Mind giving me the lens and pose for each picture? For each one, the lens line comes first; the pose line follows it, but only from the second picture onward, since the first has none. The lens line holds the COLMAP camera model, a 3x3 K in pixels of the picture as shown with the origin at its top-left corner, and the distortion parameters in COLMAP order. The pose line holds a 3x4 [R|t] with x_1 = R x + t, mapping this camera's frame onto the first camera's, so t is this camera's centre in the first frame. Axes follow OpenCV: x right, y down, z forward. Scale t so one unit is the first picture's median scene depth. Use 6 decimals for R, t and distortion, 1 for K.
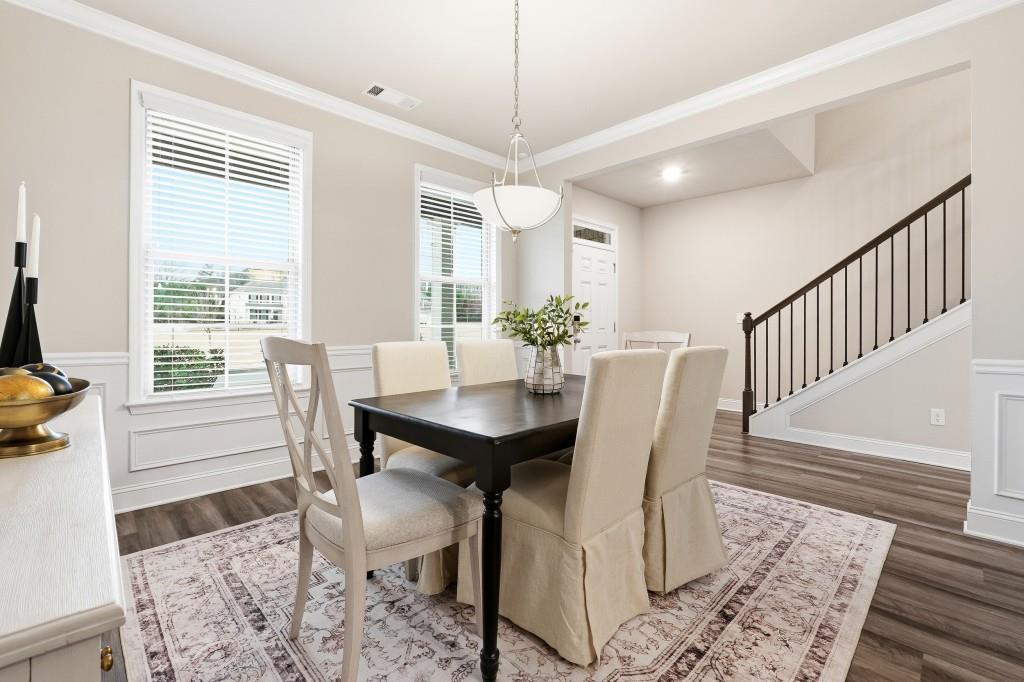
lens RADIAL K [[435.1, 0, 512.7], [0, 435.1, 330.2], [0, 0, 1]] dist [-0.012101, 0.003574]
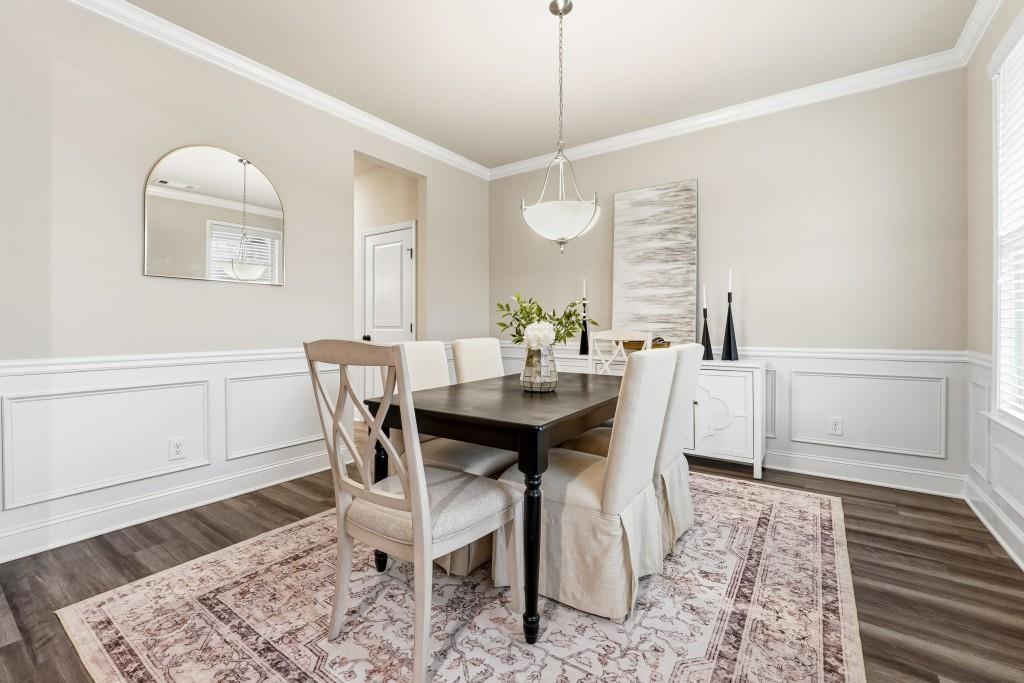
lens RADIAL K [[435.1, 0, 517.2], [0, 435.1, 331.7], [0, 0, 1]] dist [-0.012101, 0.003574]
pose [[-0.981058, -0.000942, -0.193713, 0.312759], [-0.006055, 0.999649, 0.025805, -0.024092], [0.193621, 0.026489, -0.980719, 1.930793]]
